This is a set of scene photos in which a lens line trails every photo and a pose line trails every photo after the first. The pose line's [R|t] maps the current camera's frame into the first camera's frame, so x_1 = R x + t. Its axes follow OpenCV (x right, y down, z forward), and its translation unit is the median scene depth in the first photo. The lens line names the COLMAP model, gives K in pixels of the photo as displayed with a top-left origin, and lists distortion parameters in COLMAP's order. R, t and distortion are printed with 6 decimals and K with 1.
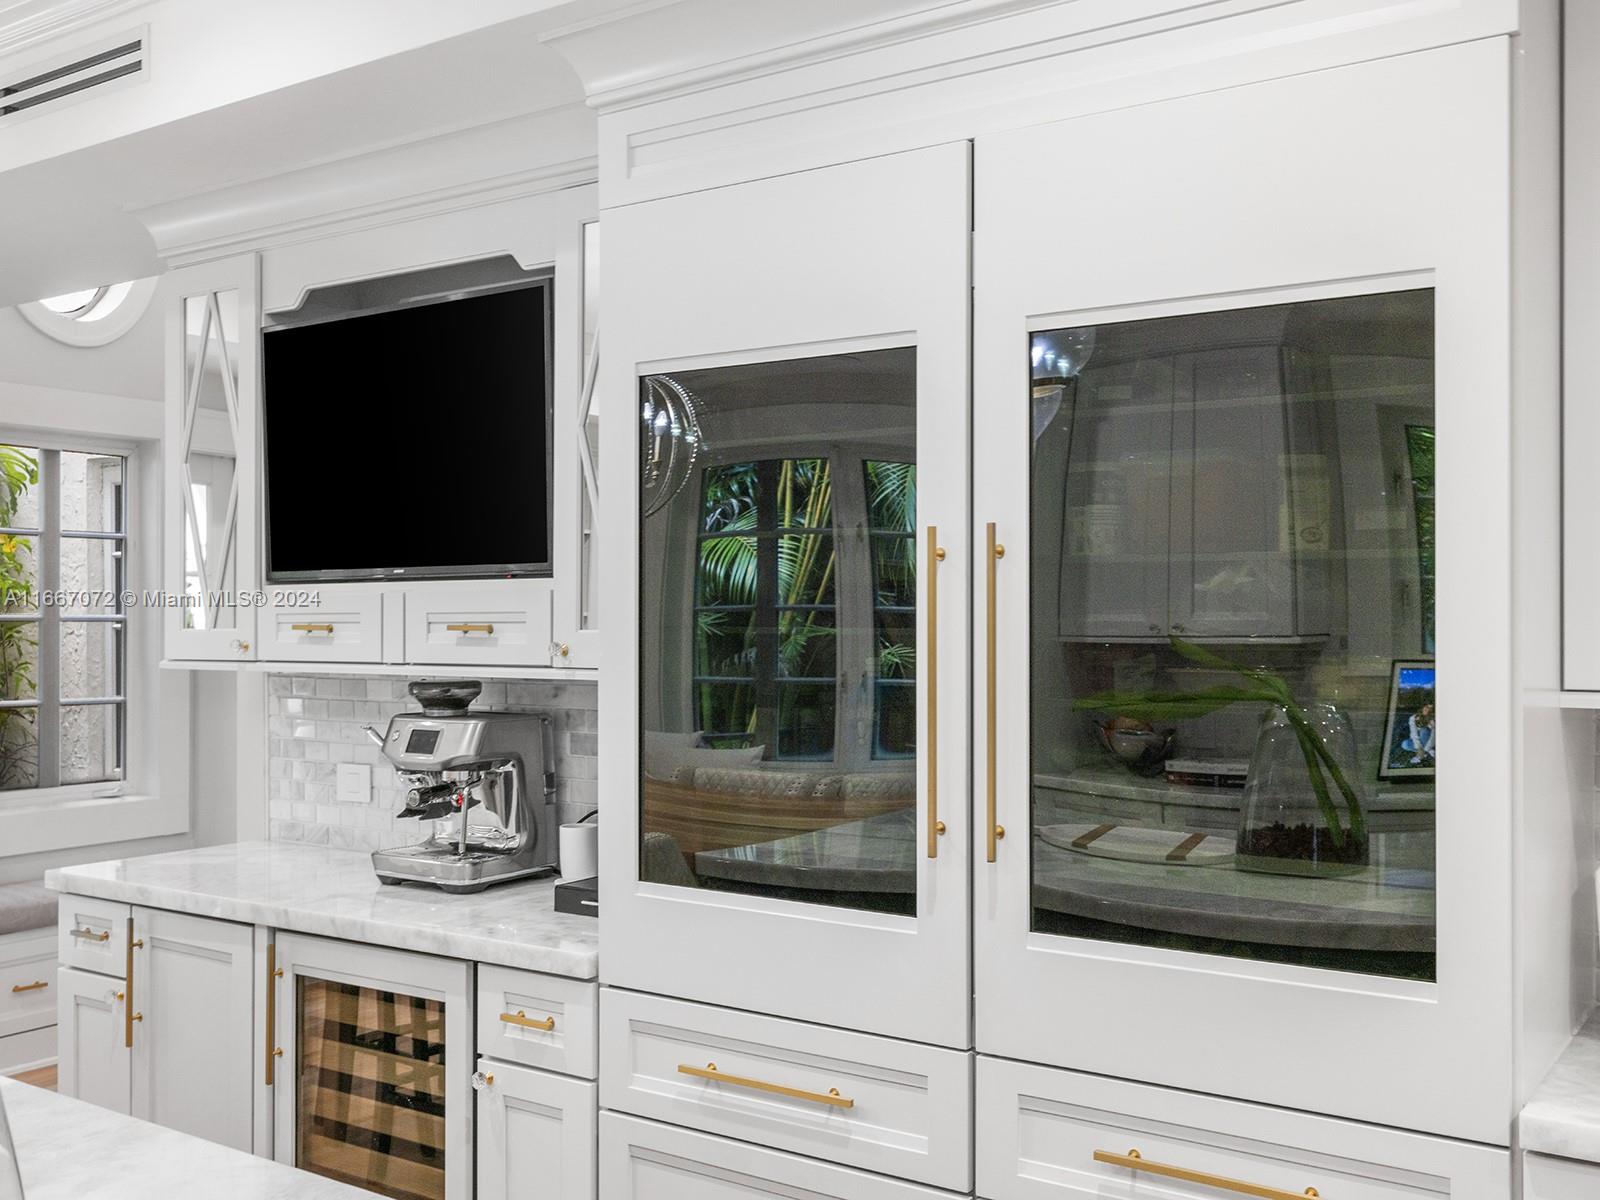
lens RADIAL K [[1568.9, 0, 800.0], [0, 1568.9, 600.0], [0, 0, 1]] dist [0.008614, 0.006770]
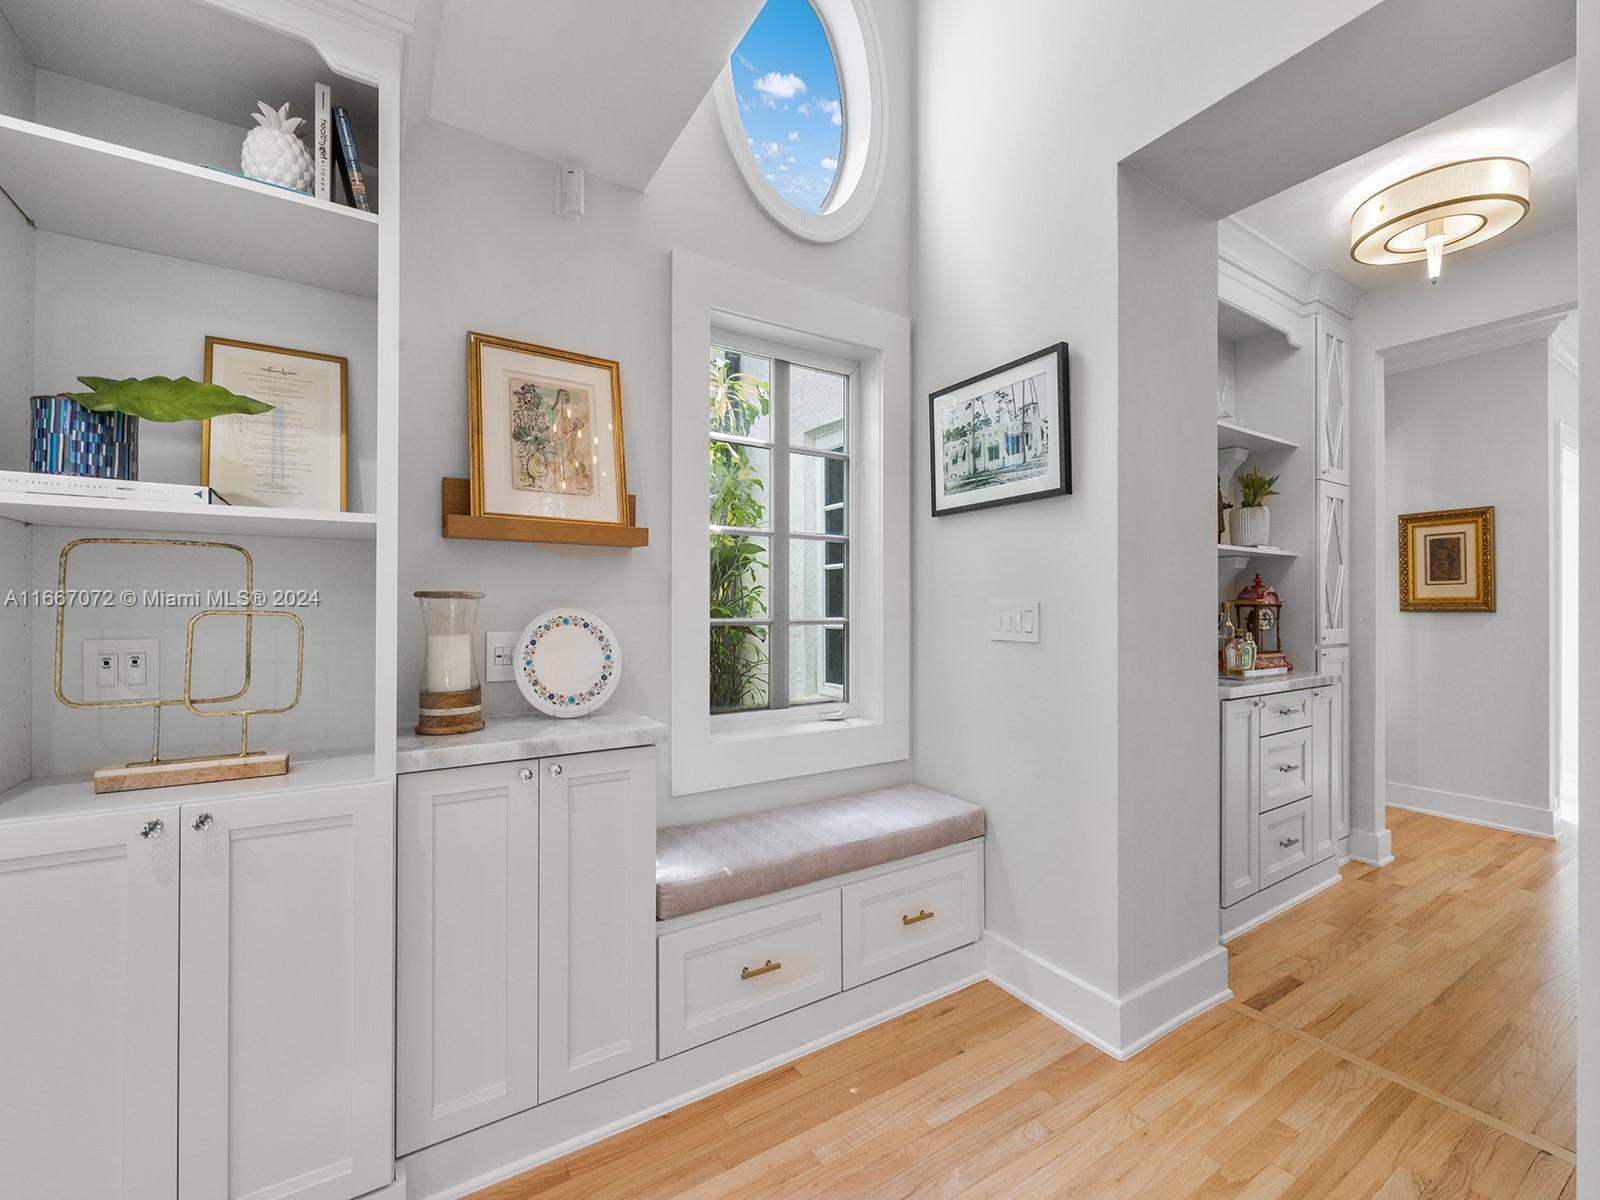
lens RADIAL K [[676.6, 0, 805.3], [0, 676.6, 604.5], [0, 0, 1]] dist [-0.001715, 0.000382]
pose [[0.923255, 0.002276, -0.384182, -0.296549], [-0.001517, 0.999996, 0.002278, 0.053247], [0.384186, -0.001521, 0.923255, 0.609171]]
